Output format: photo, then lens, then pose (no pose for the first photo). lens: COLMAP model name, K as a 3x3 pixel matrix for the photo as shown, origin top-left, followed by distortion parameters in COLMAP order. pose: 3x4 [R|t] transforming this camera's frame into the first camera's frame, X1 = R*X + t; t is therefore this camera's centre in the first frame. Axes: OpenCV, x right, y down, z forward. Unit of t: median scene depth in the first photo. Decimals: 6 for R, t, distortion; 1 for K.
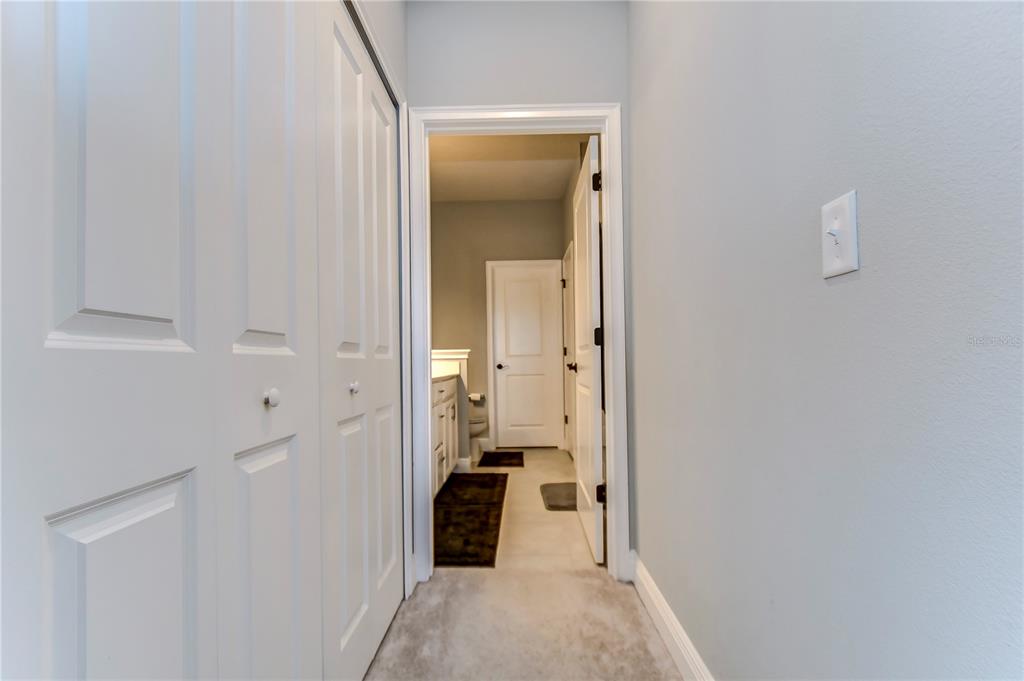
lens RADIAL K [[457.1, 0, 512.1], [0, 457.1, 348.6], [0, 0, 1]] dist [0.007676, -0.005019]
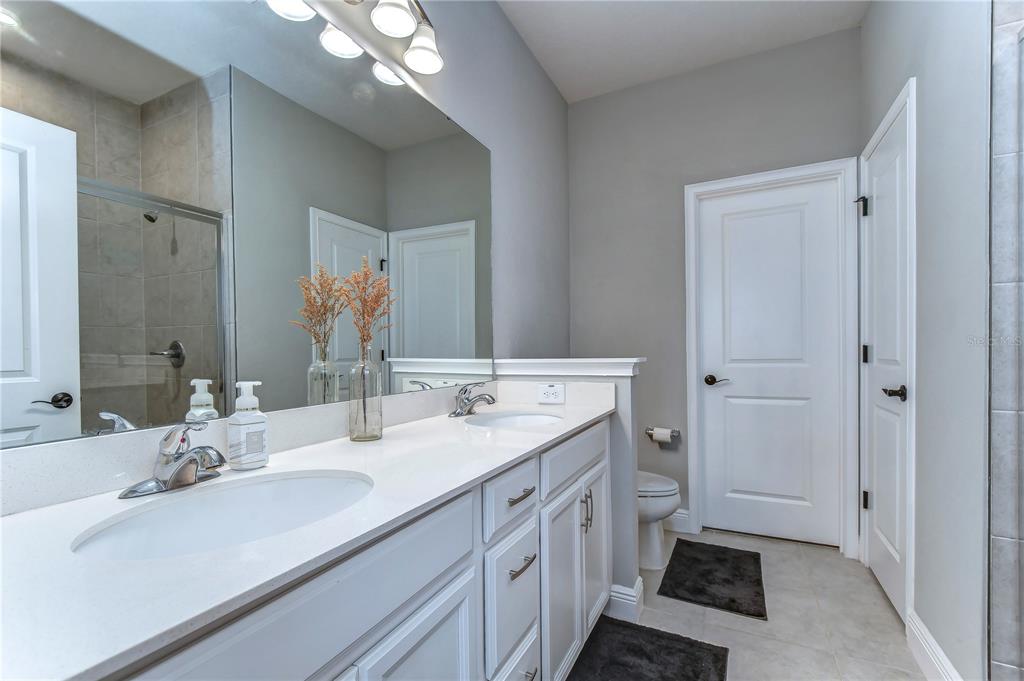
lens RADIAL K [[457.1, 0, 508.6], [0, 457.1, 348.3], [0, 0, 1]] dist [0.007676, -0.005019]
pose [[0.898789, 0.006220, -0.438338, -0.005208], [0.012648, 0.999115, 0.040113, -0.023230], [0.438199, -0.041597, 0.897915, 0.436430]]
